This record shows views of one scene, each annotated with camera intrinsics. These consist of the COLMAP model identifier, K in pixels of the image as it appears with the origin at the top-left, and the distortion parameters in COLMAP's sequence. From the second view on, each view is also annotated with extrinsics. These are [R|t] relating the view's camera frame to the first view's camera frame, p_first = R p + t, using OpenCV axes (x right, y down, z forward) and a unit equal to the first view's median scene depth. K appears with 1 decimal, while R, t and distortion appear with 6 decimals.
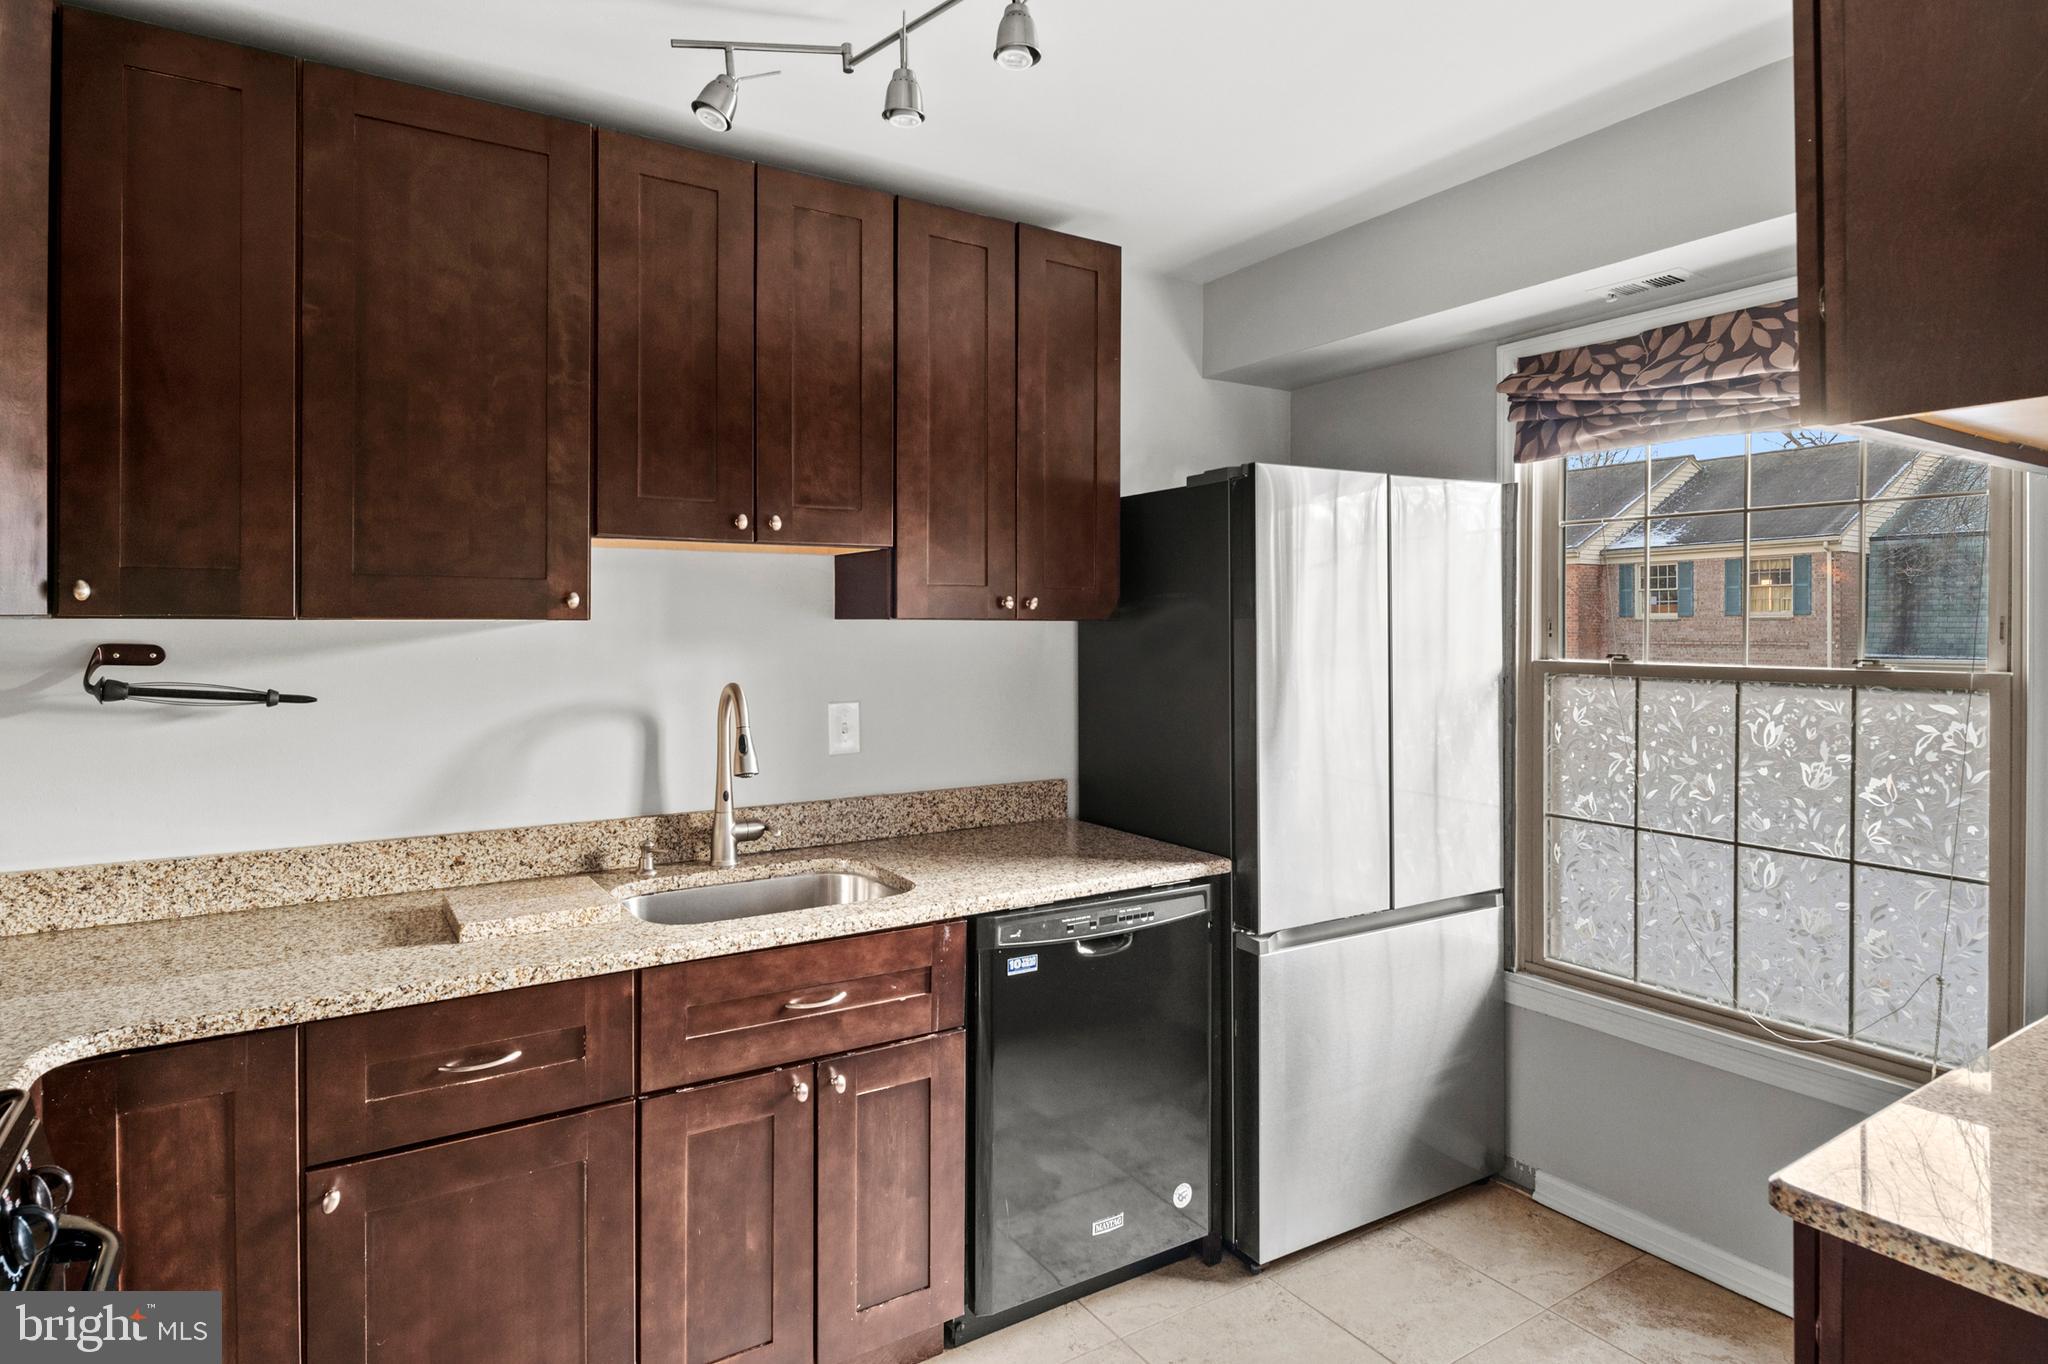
lens RADIAL K [[1116.9, 0, 1035.0], [0, 1116.9, 632.9], [0, 0, 1]] dist [0.002277, -0.002082]
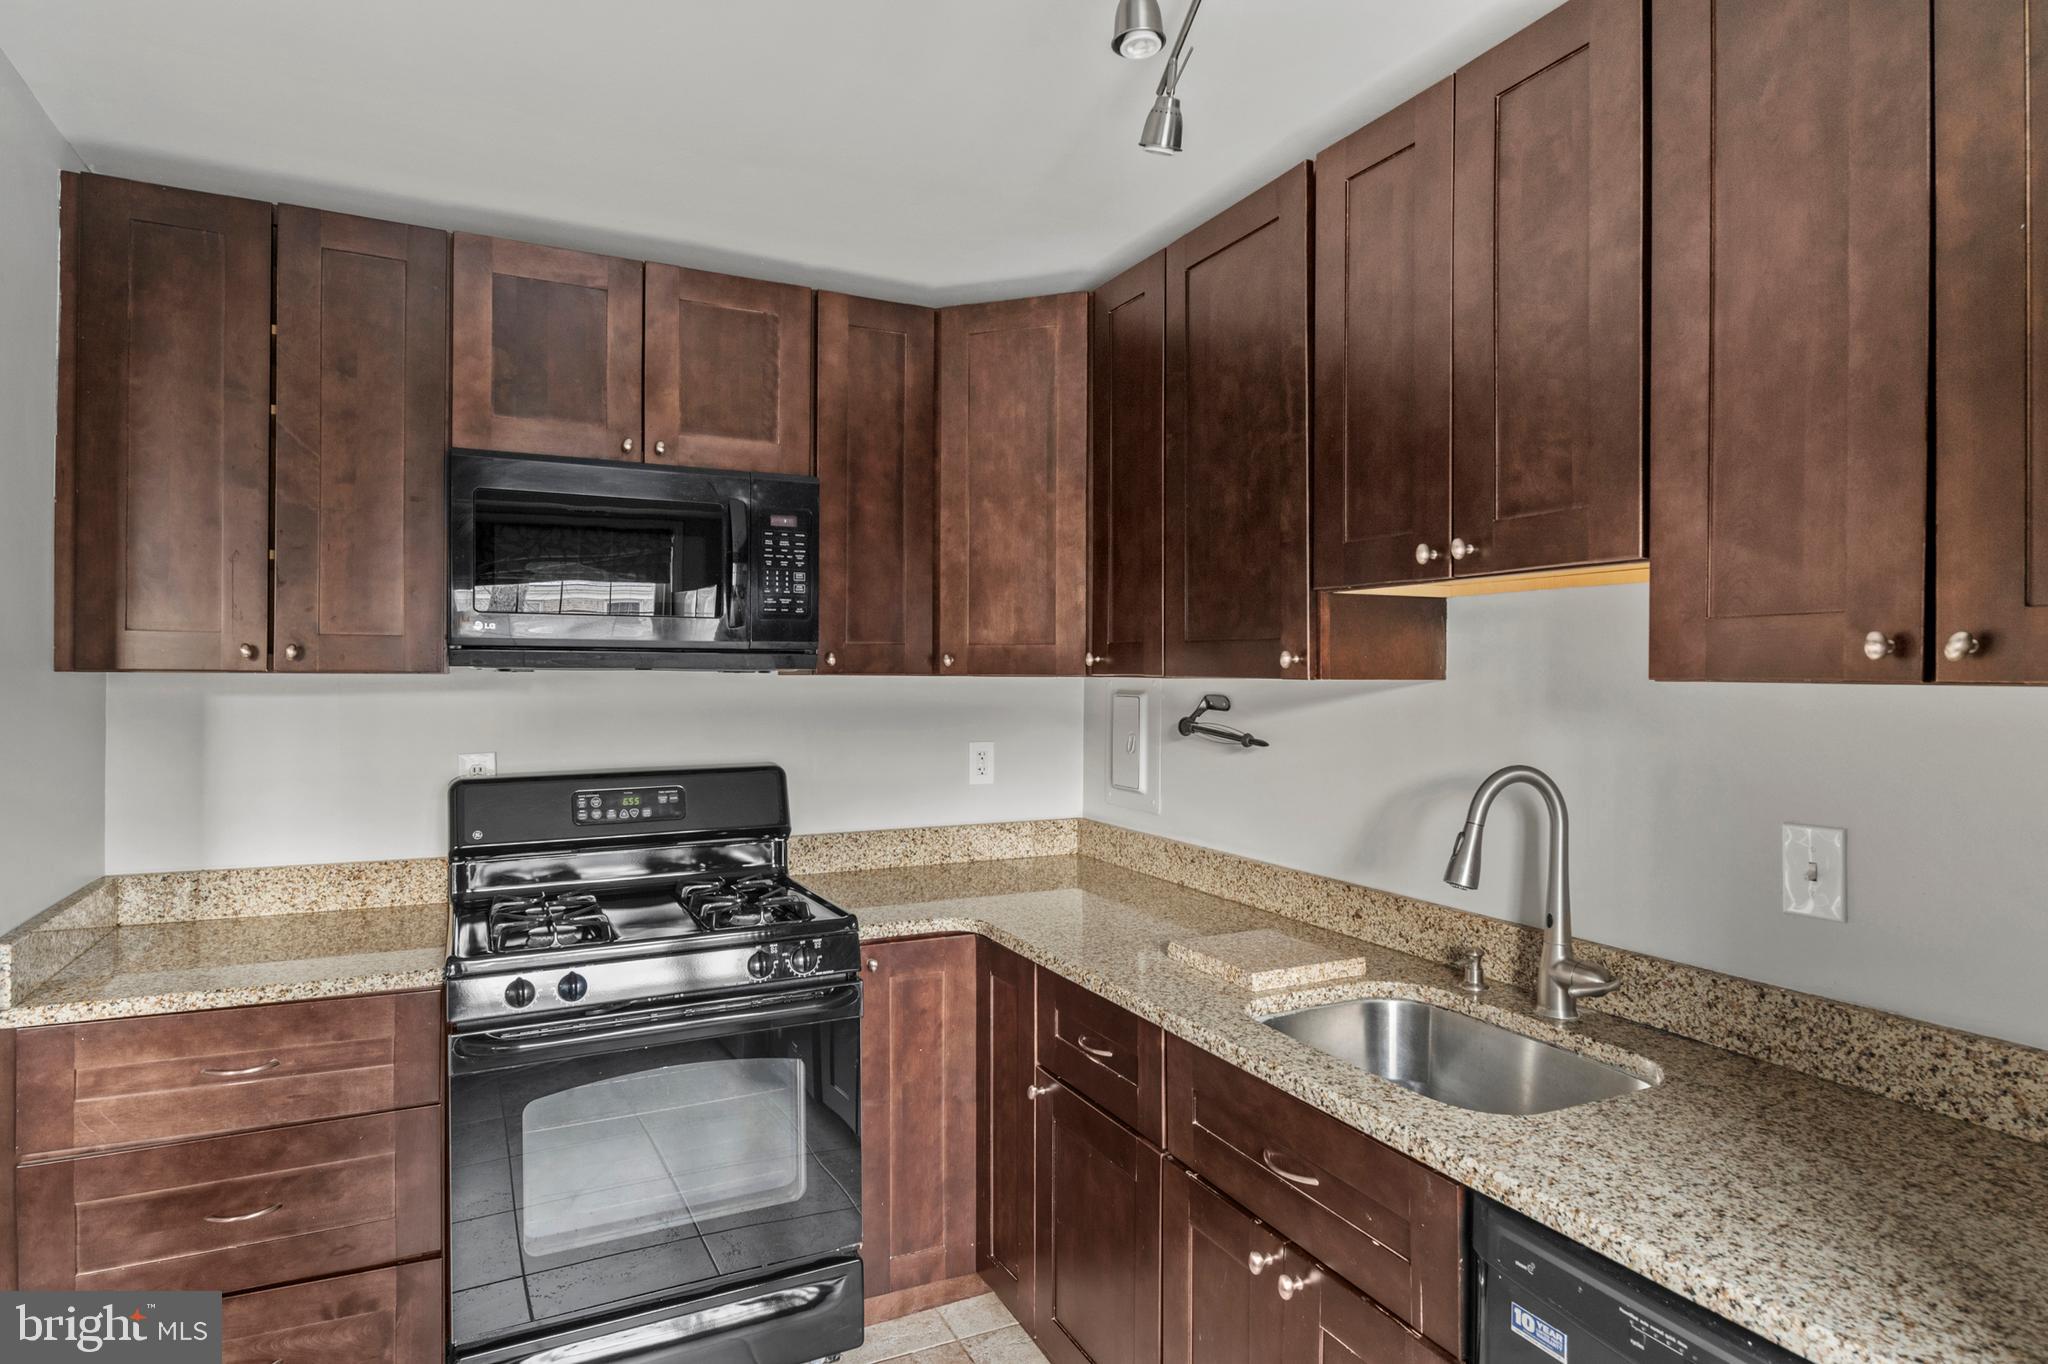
lens RADIAL K [[1116.9, 0, 1024.2], [0, 1116.9, 693.4], [0, 0, 1]] dist [0.002277, -0.002082]
pose [[-0.114917, 0.015500, -0.993254, 0.569431], [-0.015358, 0.999731, 0.017378, -0.012429], [0.993256, 0.017252, -0.114648, 0.857009]]
